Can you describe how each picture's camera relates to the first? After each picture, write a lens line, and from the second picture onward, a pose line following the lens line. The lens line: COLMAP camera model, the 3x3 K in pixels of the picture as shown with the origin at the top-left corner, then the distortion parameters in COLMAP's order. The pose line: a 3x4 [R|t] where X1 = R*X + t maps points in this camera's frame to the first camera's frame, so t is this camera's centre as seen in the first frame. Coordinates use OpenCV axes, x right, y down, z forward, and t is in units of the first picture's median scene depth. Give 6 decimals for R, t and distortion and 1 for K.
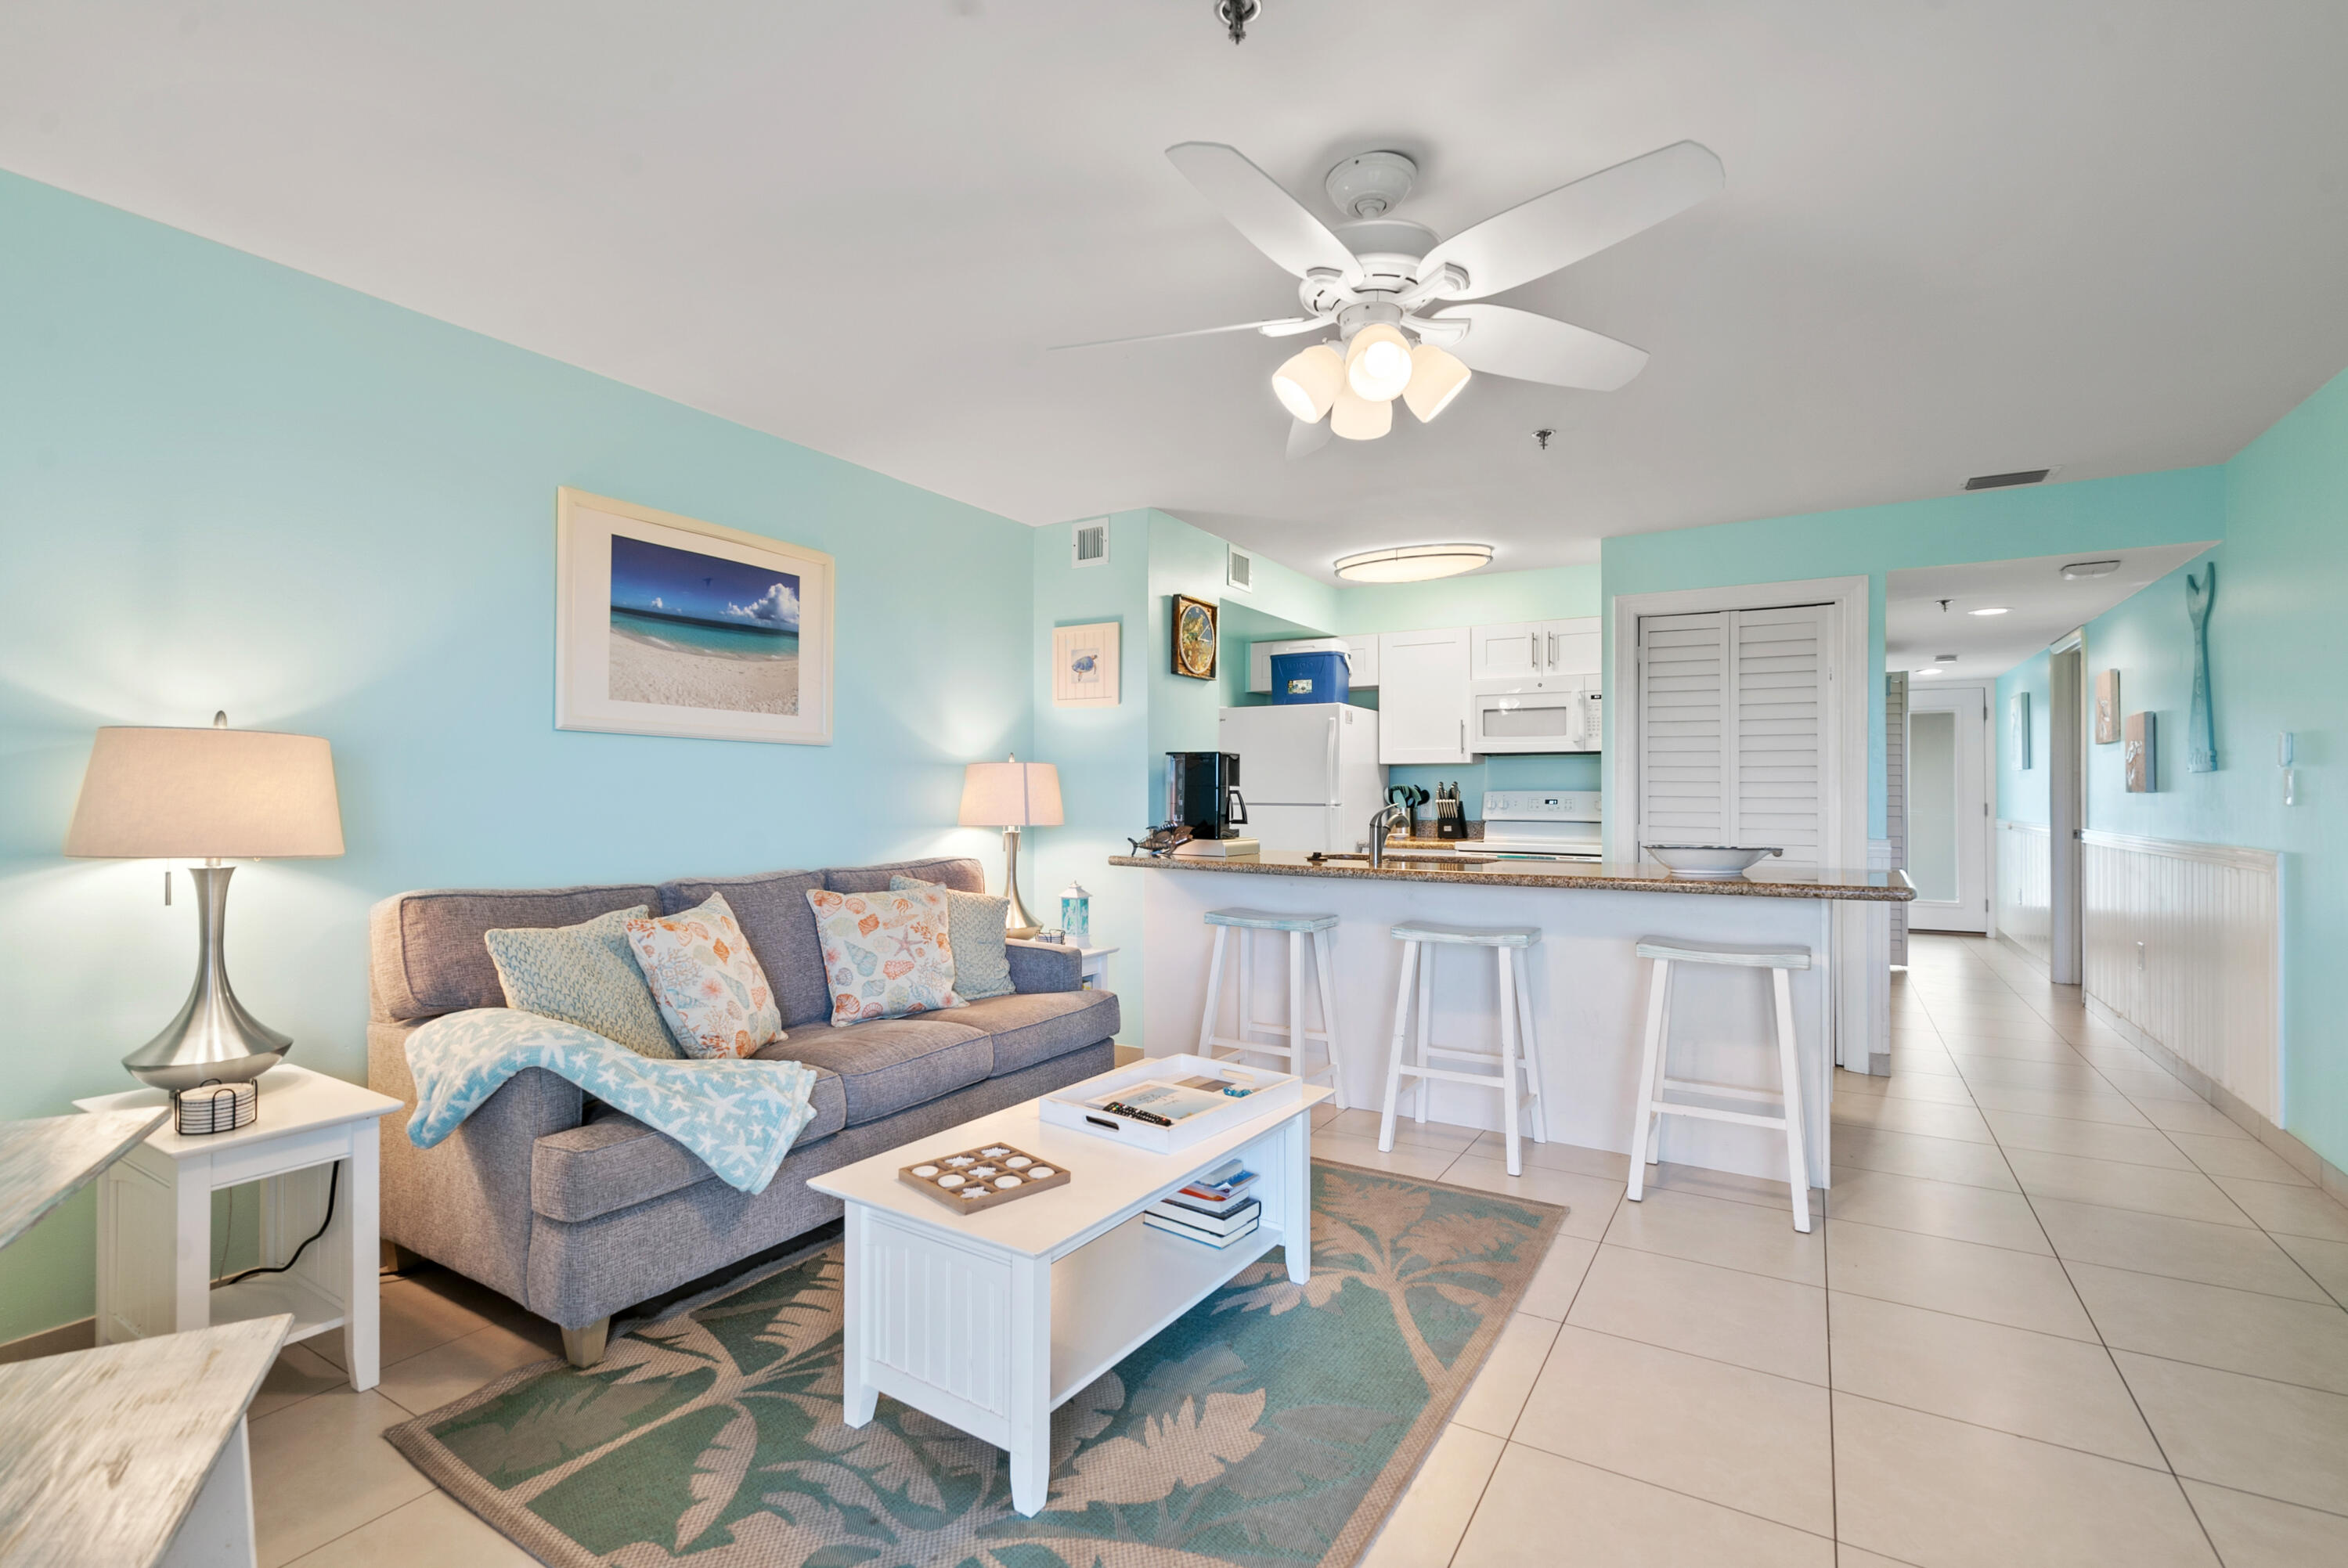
lens RADIAL K [[1059.7, 0, 1161.9], [0, 1059.7, 783.4], [0, 0, 1]] dist [-0.001059, -0.000106]
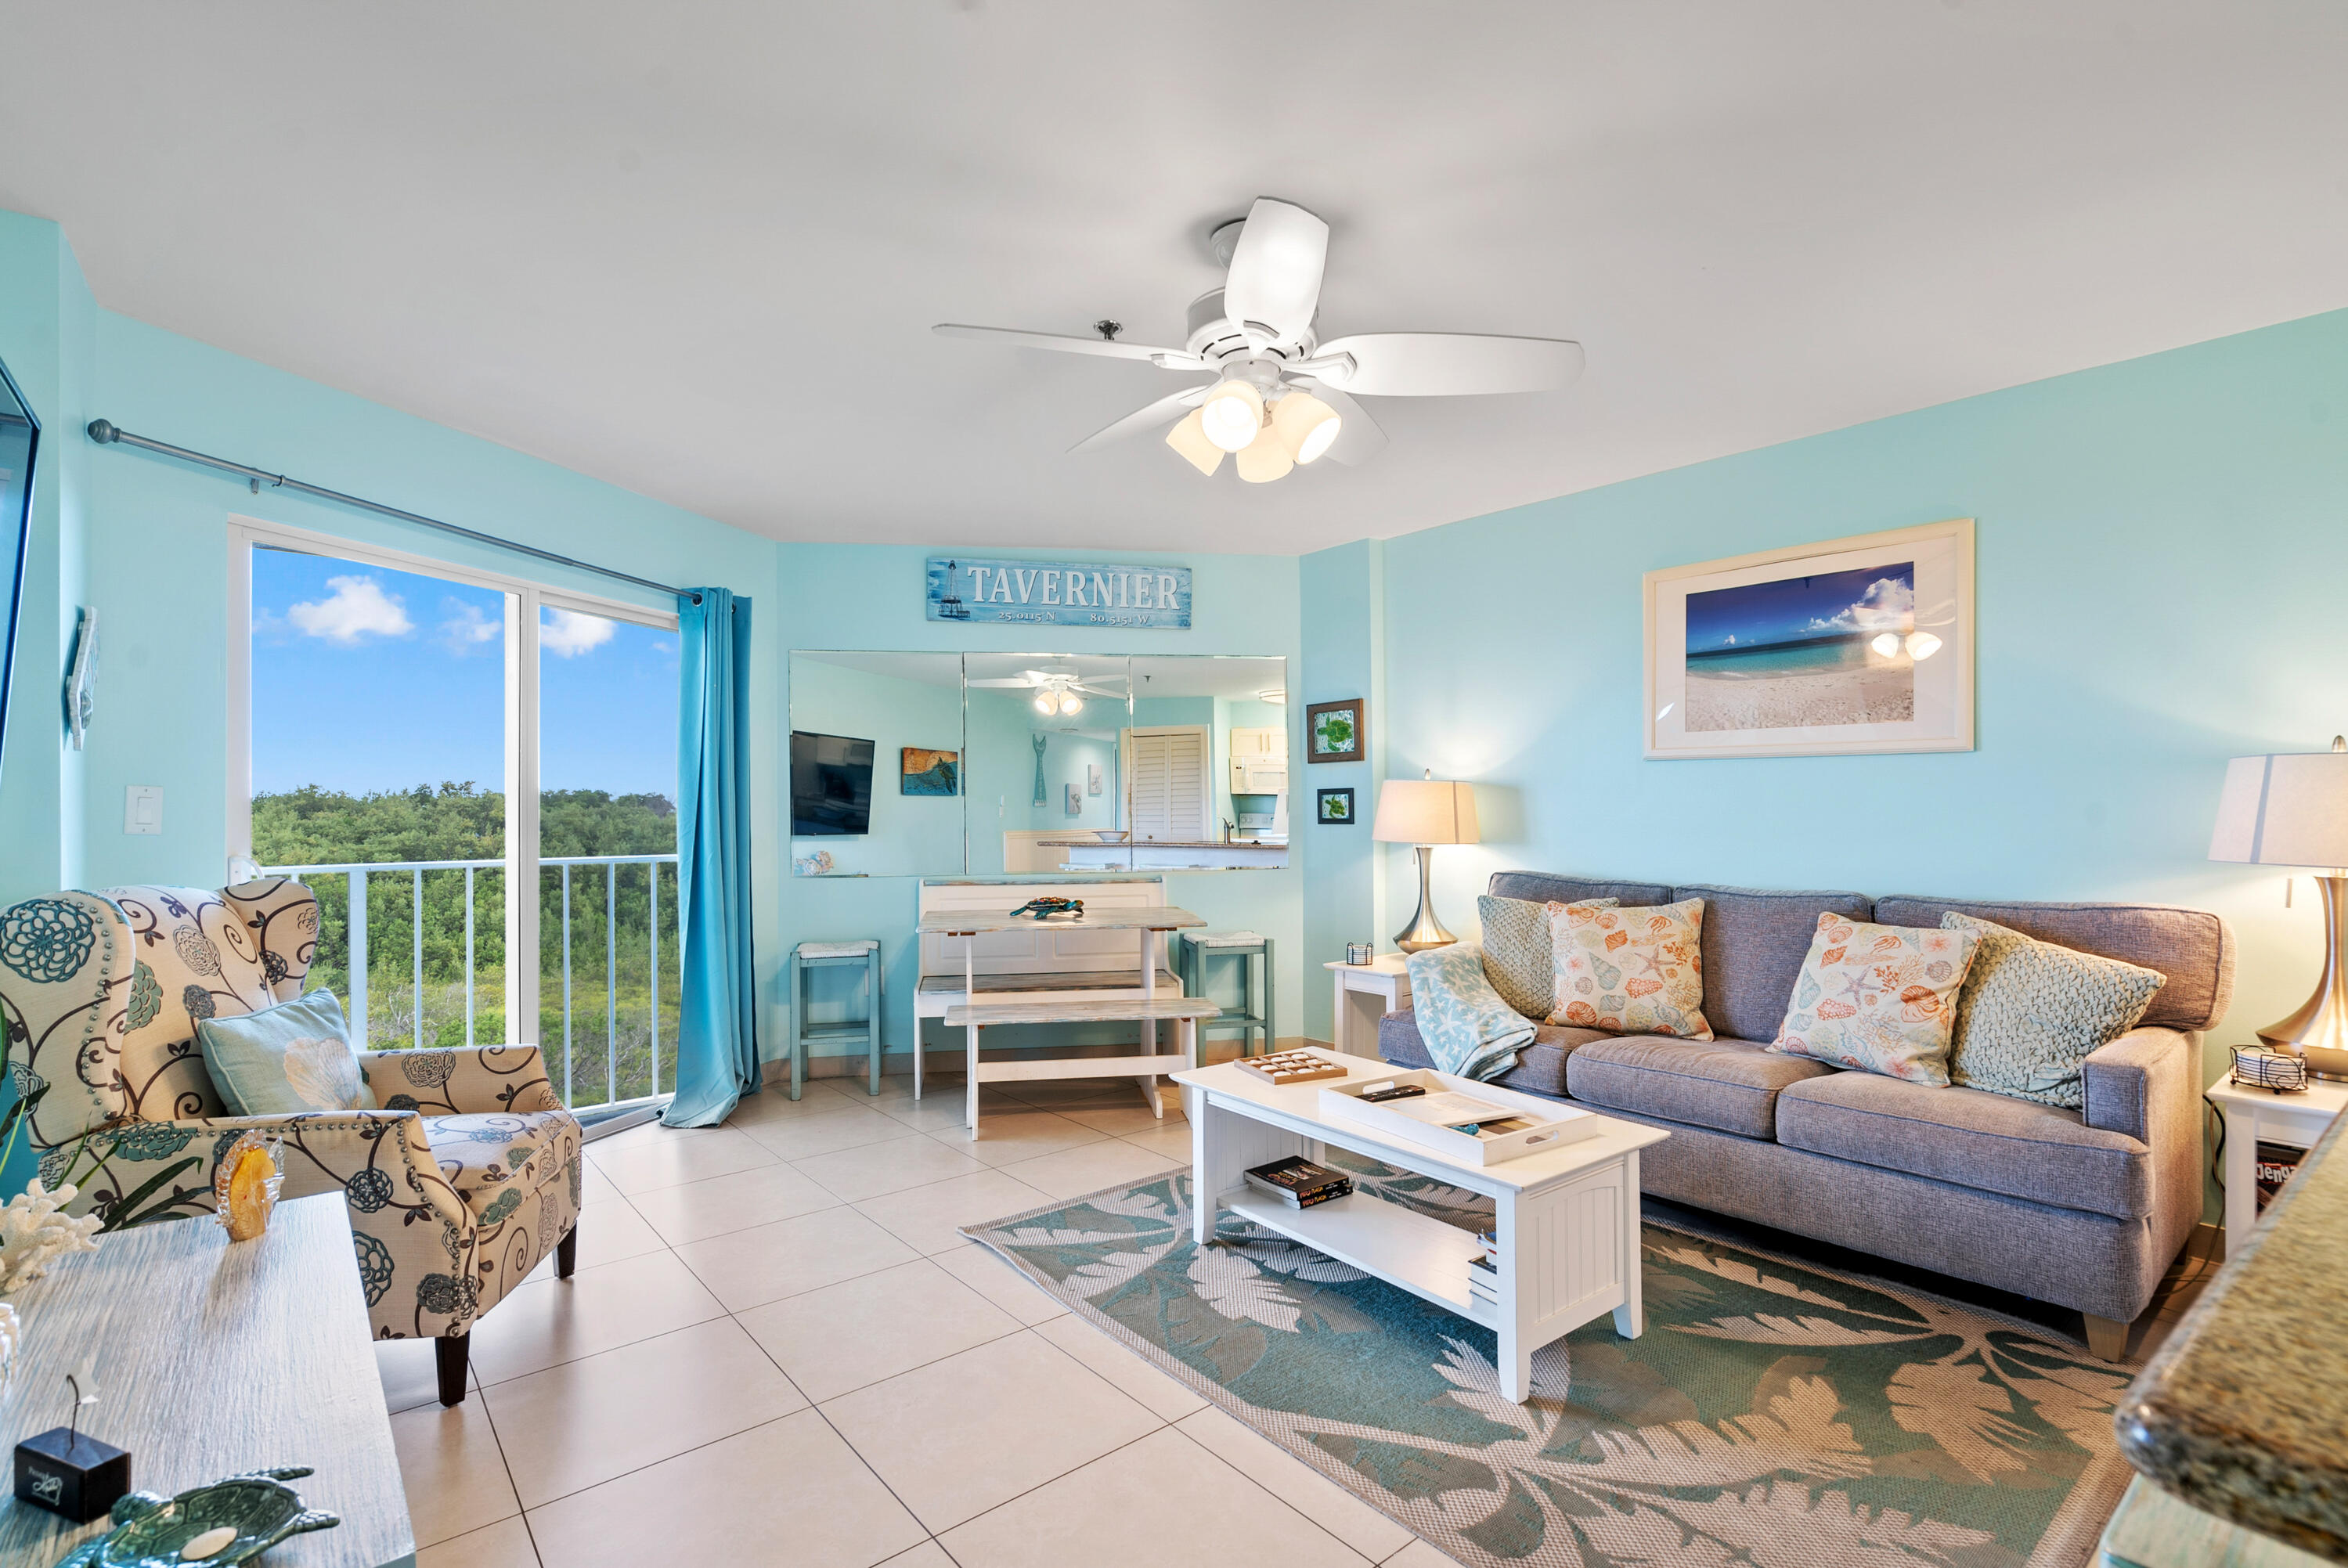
lens RADIAL K [[1059.7, 0, 1161.9], [0, 1059.7, 783.4], [0, 0, 1]] dist [-0.001059, -0.000106]
pose [[-0.315352, -0.016347, -0.948834, 0.813068], [0.017340, 0.999585, -0.022985, -0.002120], [0.948816, -0.023701, -0.314938, 0.804329]]
